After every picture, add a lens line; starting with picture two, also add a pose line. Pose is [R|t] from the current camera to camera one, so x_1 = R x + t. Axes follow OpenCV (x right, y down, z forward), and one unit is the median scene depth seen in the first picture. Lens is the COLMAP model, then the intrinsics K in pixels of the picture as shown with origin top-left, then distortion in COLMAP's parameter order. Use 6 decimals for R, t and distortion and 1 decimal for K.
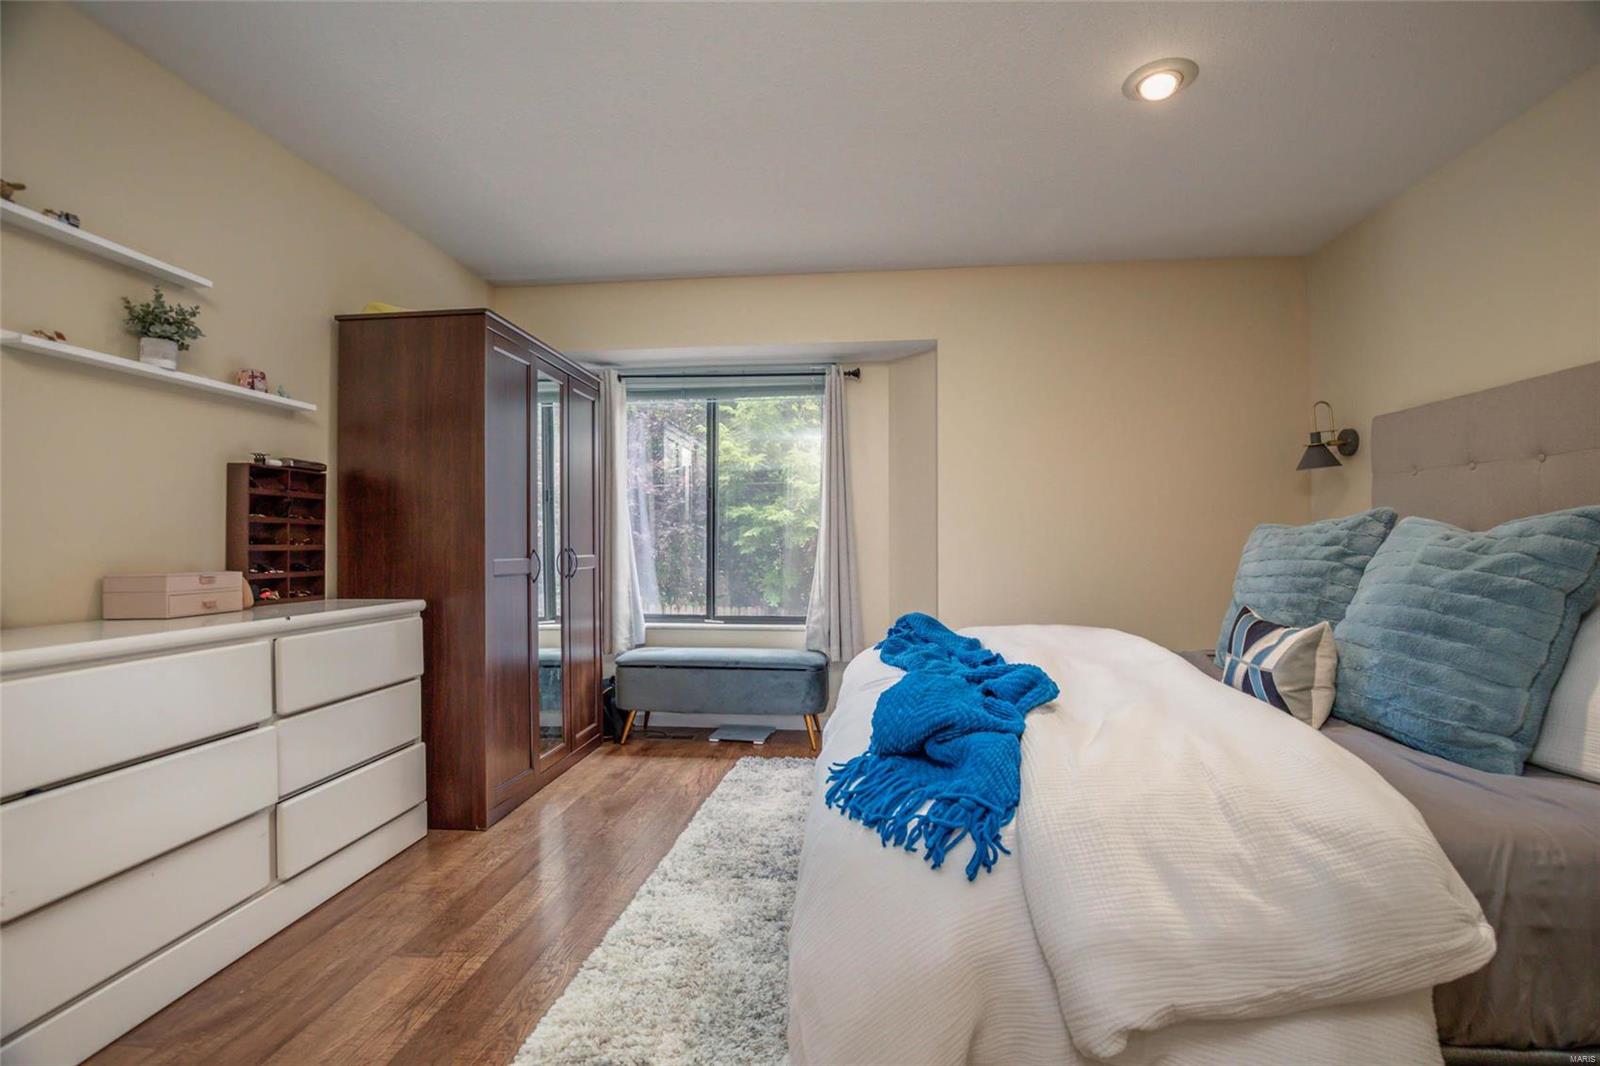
lens RADIAL K [[759.7, 0, 803.9], [0, 759.7, 531.1], [0, 0, 1]] dist [-0.029883, 0.005614]
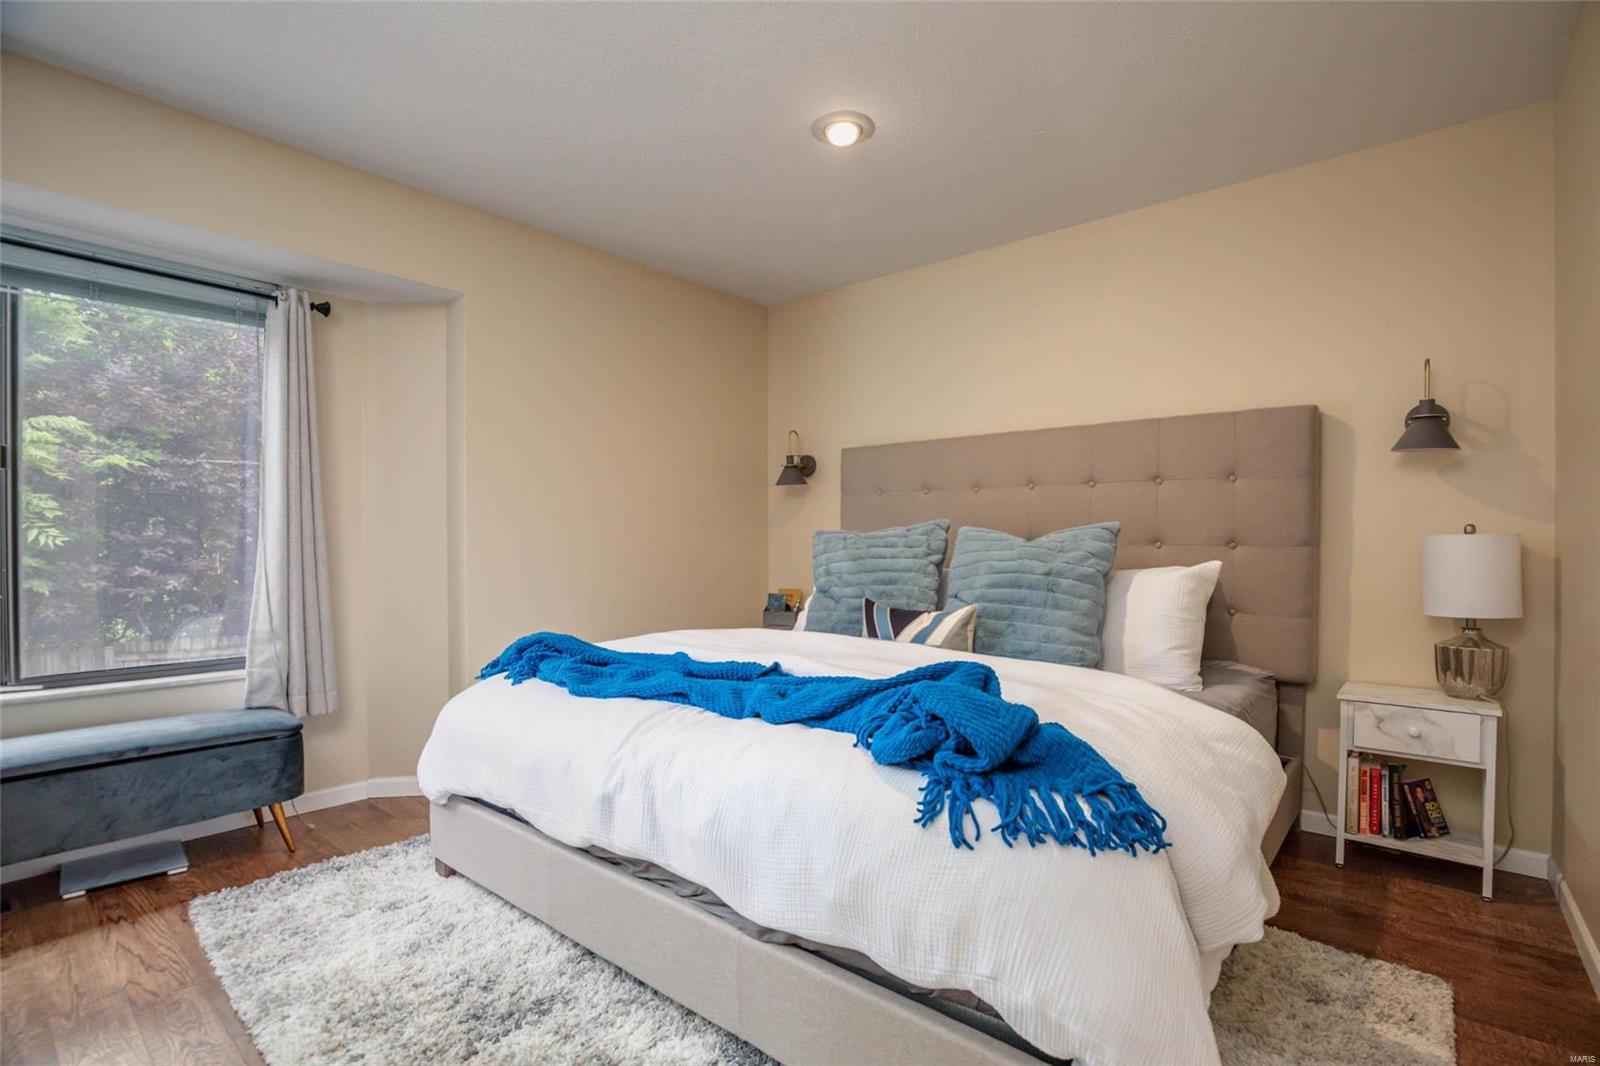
lens RADIAL K [[759.7, 0, 801.2], [0, 759.7, 547.0], [0, 0, 1]] dist [-0.029883, 0.005614]
pose [[0.550702, -0.004054, 0.834692, -0.292634], [-0.010280, 0.999879, 0.011638, 0.002888], [-0.834639, -0.014990, 0.550594, 0.252825]]
